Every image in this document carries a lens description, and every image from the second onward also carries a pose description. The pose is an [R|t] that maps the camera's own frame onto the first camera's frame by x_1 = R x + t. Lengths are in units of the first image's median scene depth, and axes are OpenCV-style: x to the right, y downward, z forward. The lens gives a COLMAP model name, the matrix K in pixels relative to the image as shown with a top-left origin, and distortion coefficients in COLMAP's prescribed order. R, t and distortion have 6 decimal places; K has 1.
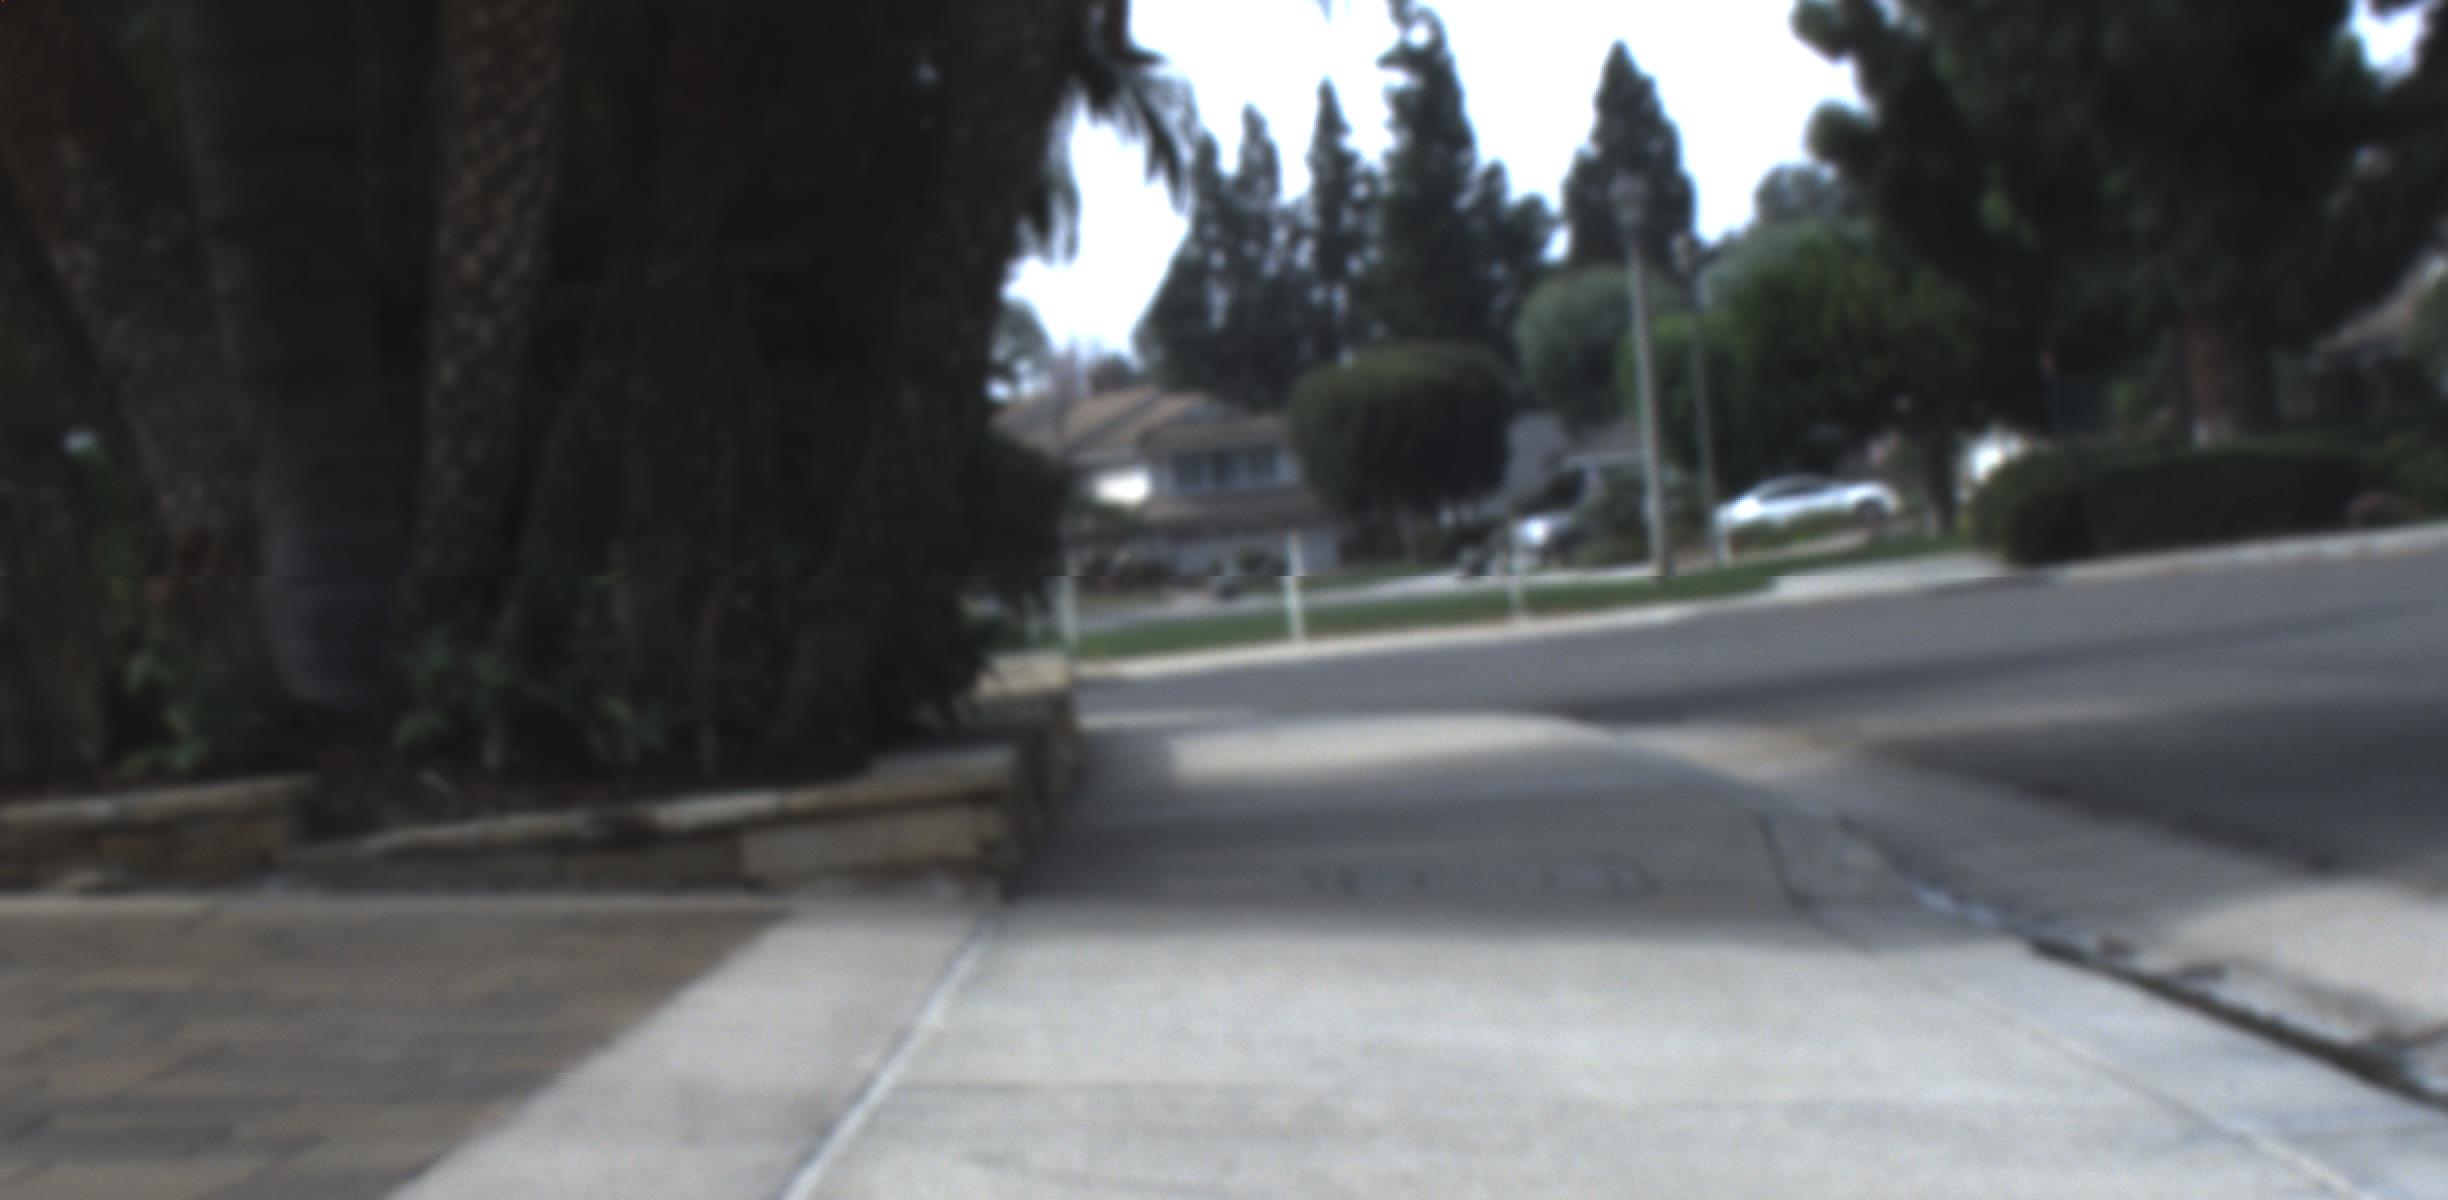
lens RADIAL K [[5382.2, 0, 1305.2], [0, 5382.2, 595.8], [0, 0, 1]] dist [0.012487, 0.000000]
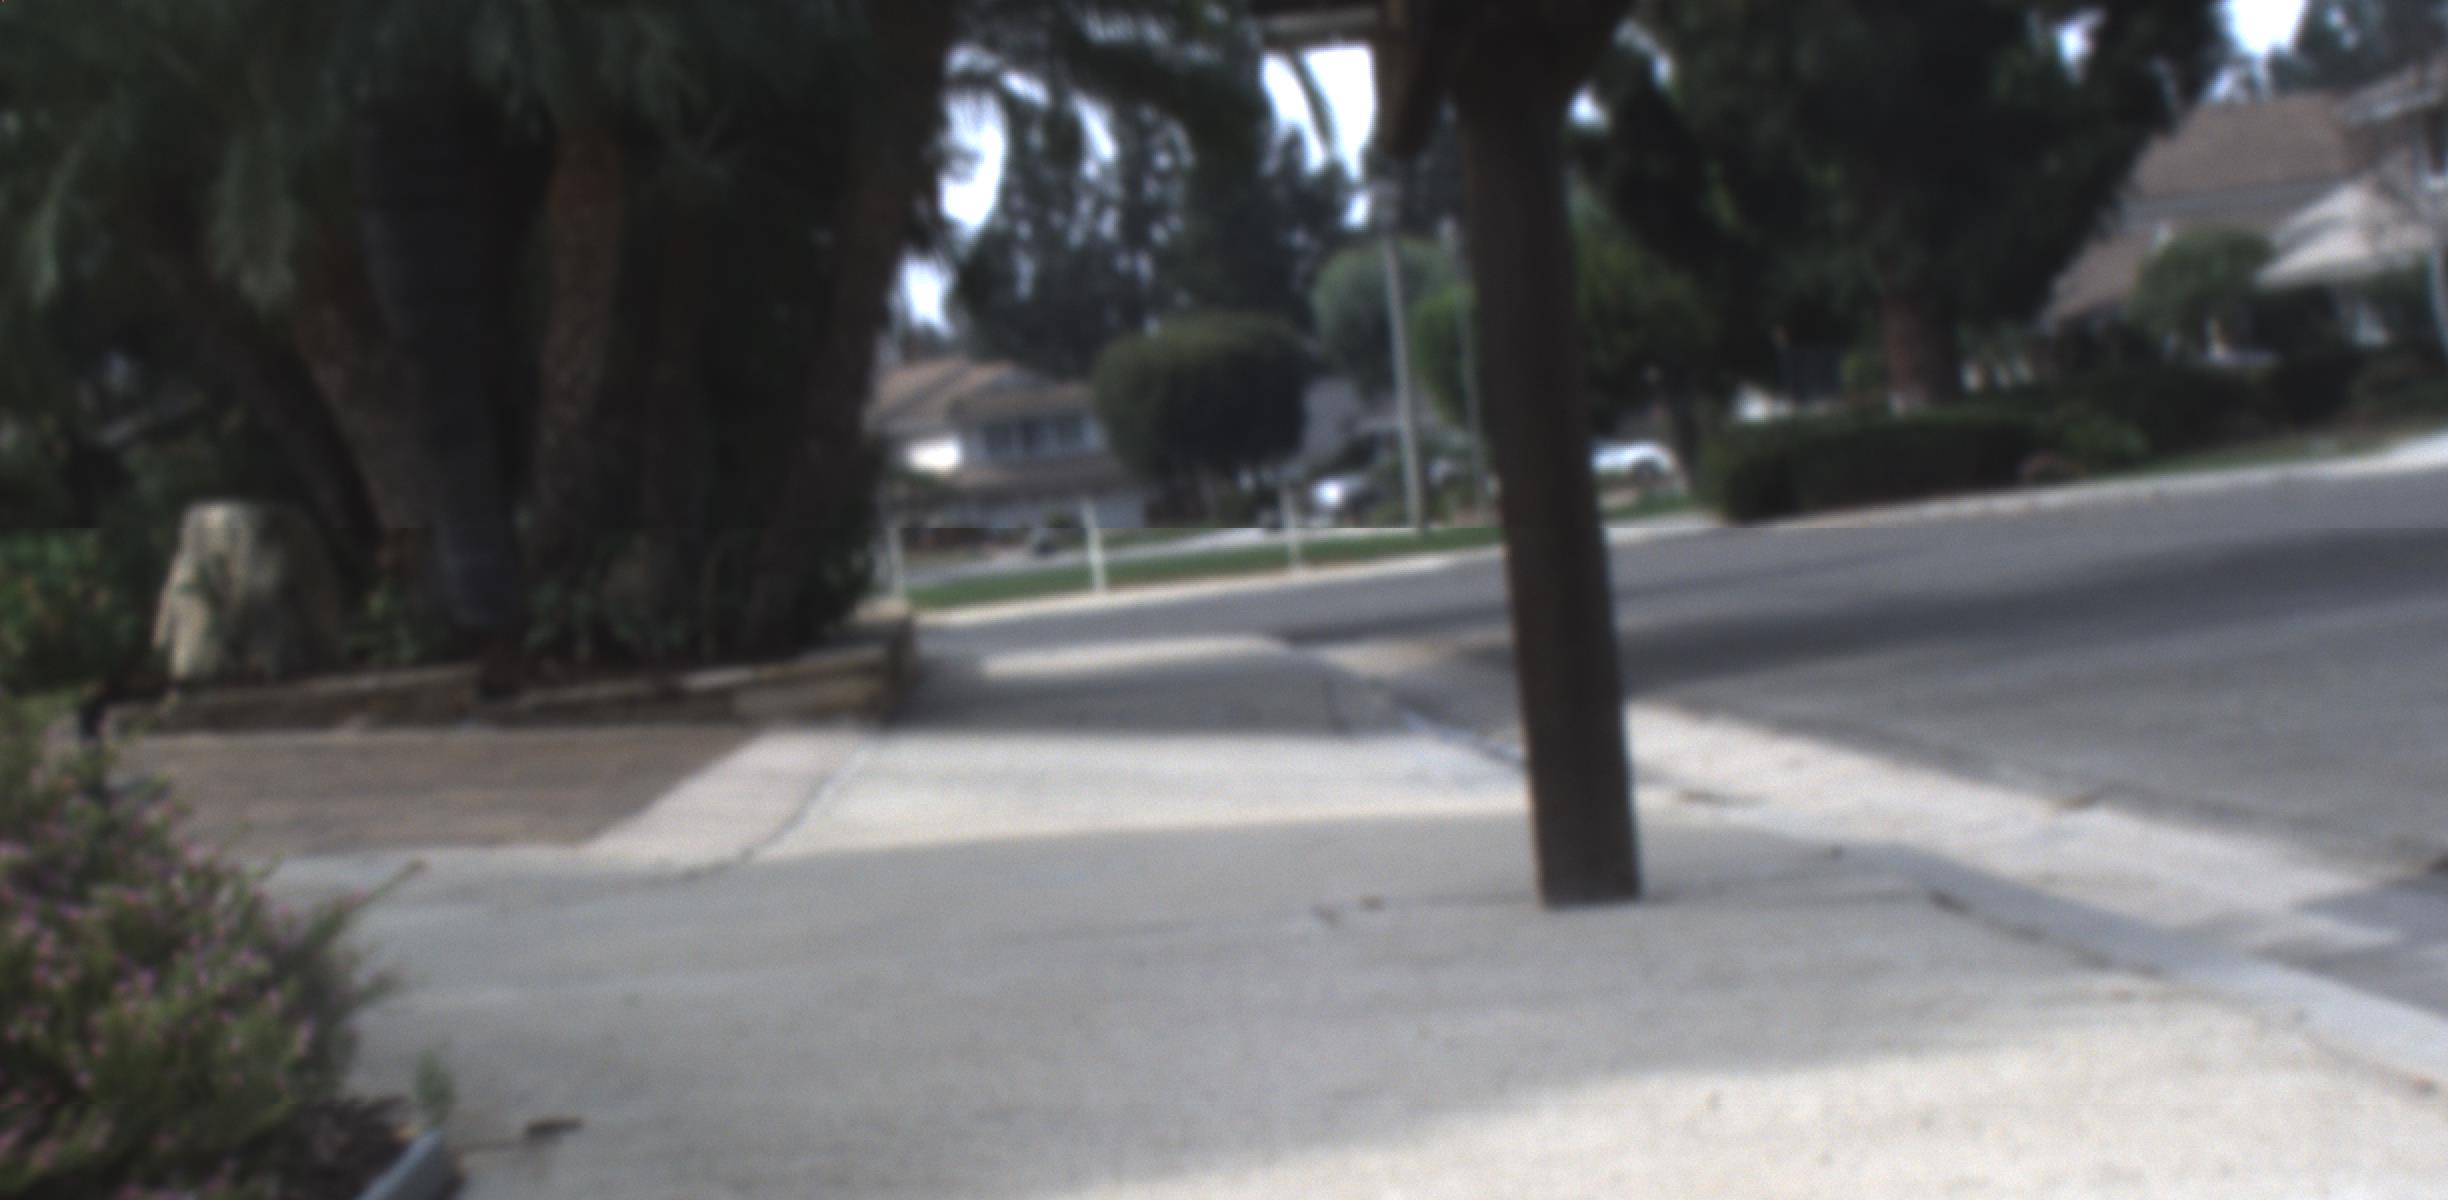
lens RADIAL K [[5382.2, 0, 1246.7], [0, 5382.2, 614.1], [0, 0, 1]] dist [0.012487, 0.000000]
pose [[0.999642, -0.012328, 0.023762, 0.001288], [0.012076, 0.999870, 0.010696, 0.000063], [-0.023890, -0.010405, 0.999660, -0.042416]]
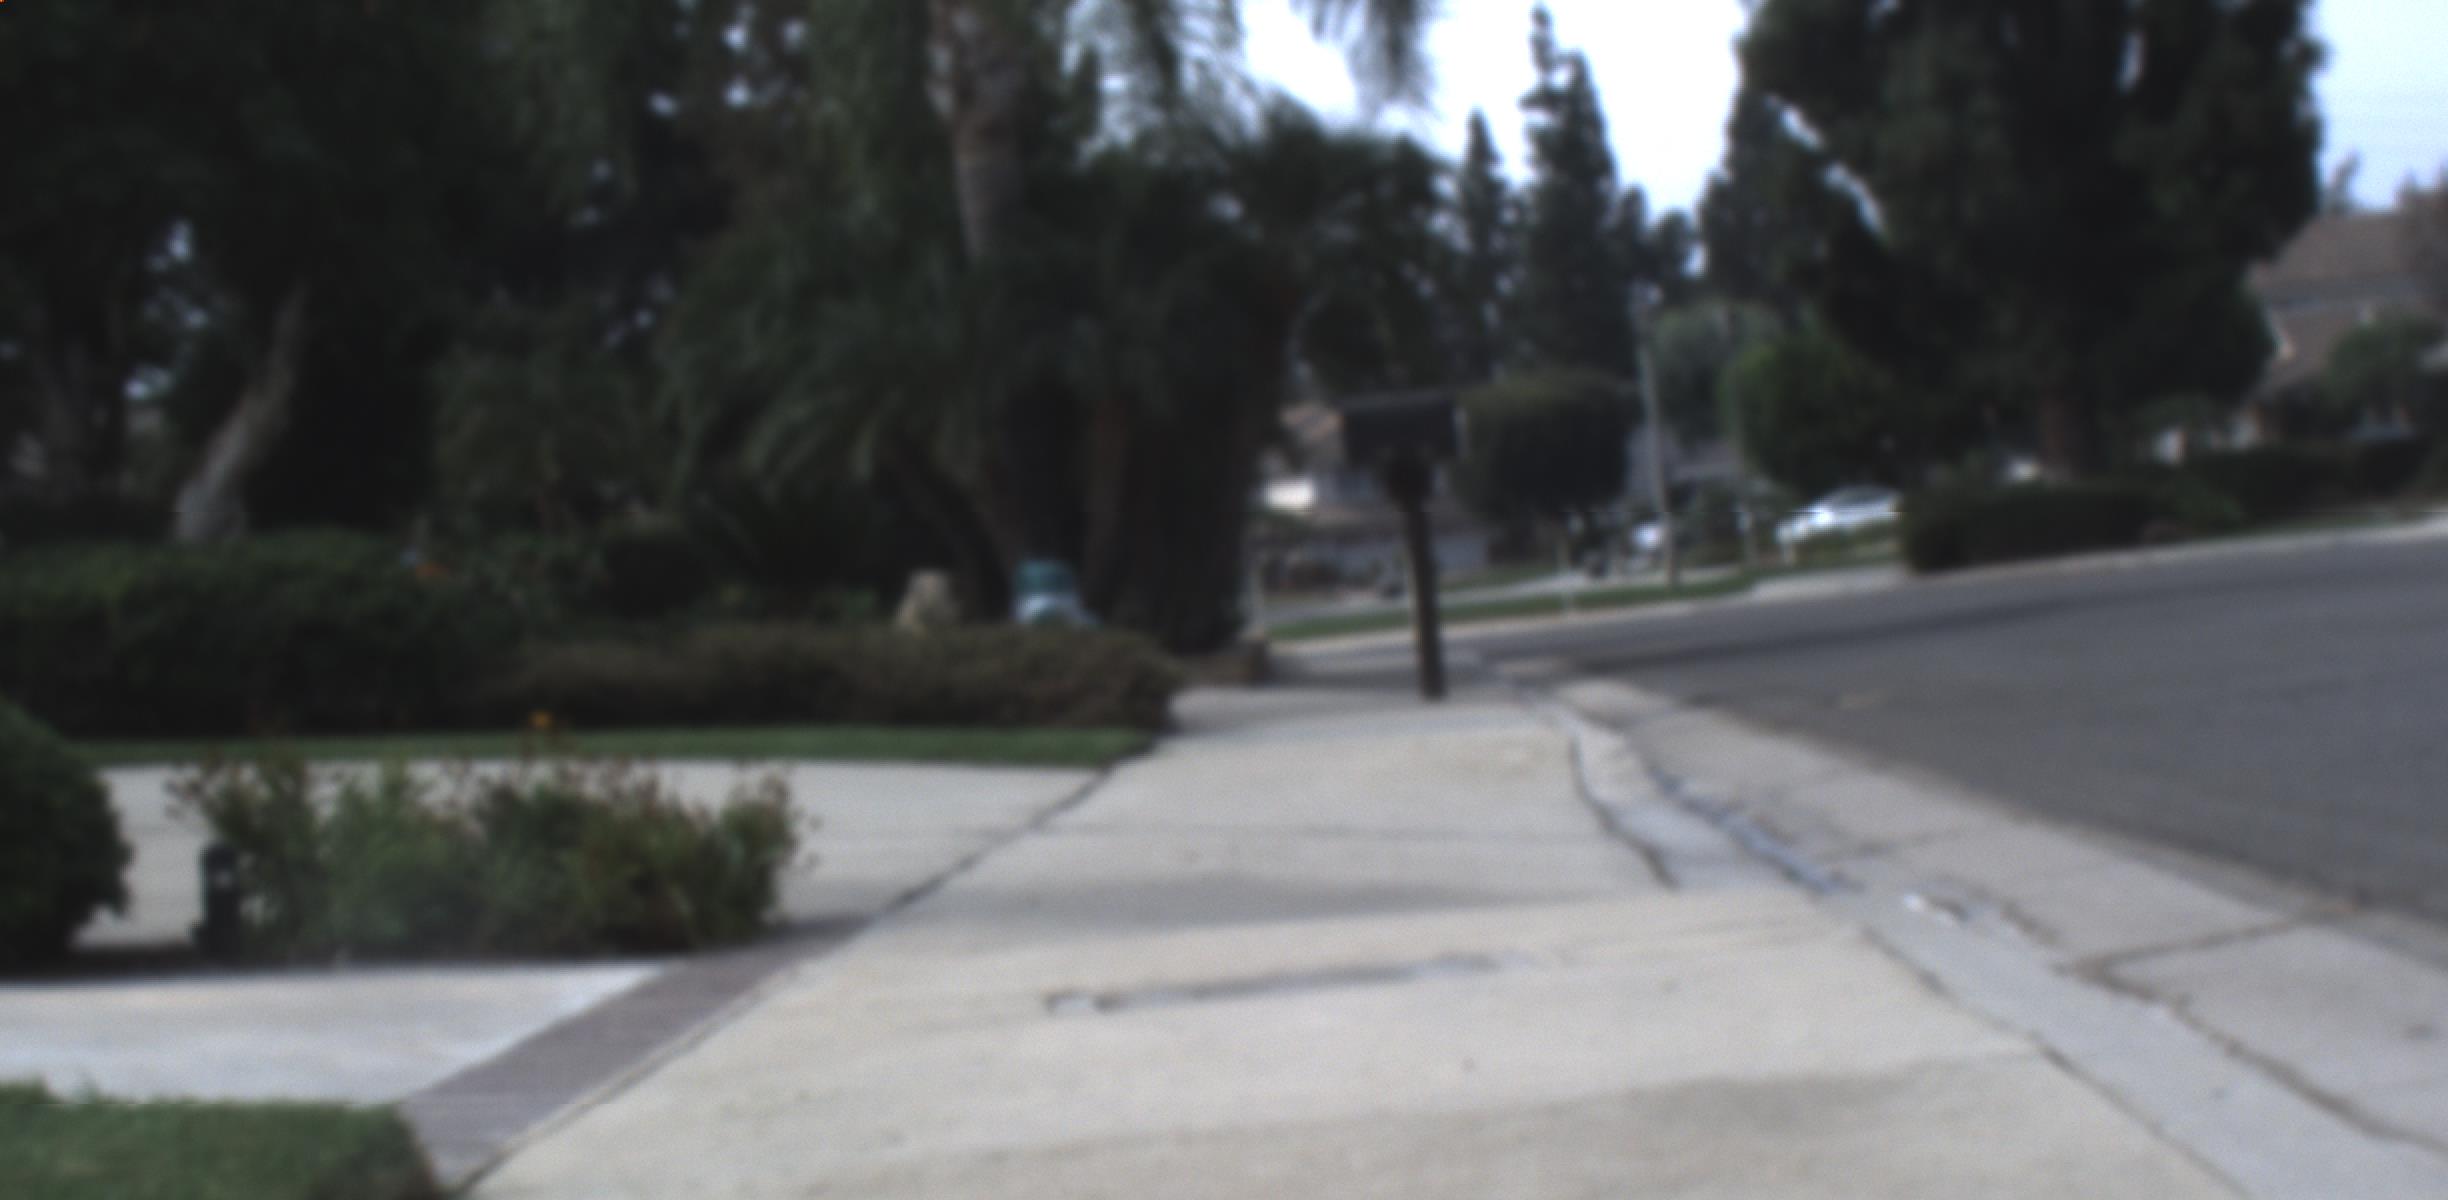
lens RADIAL K [[5382.2, 0, 1207.9], [0, 5382.2, 609.6], [0, 0, 1]] dist [0.012487, 0.000000]
pose [[0.998752, -0.005120, -0.049676, 0.005542], [0.005306, 0.999979, 0.003608, -0.000535], [0.049656, -0.003867, 0.998759, -0.149118]]
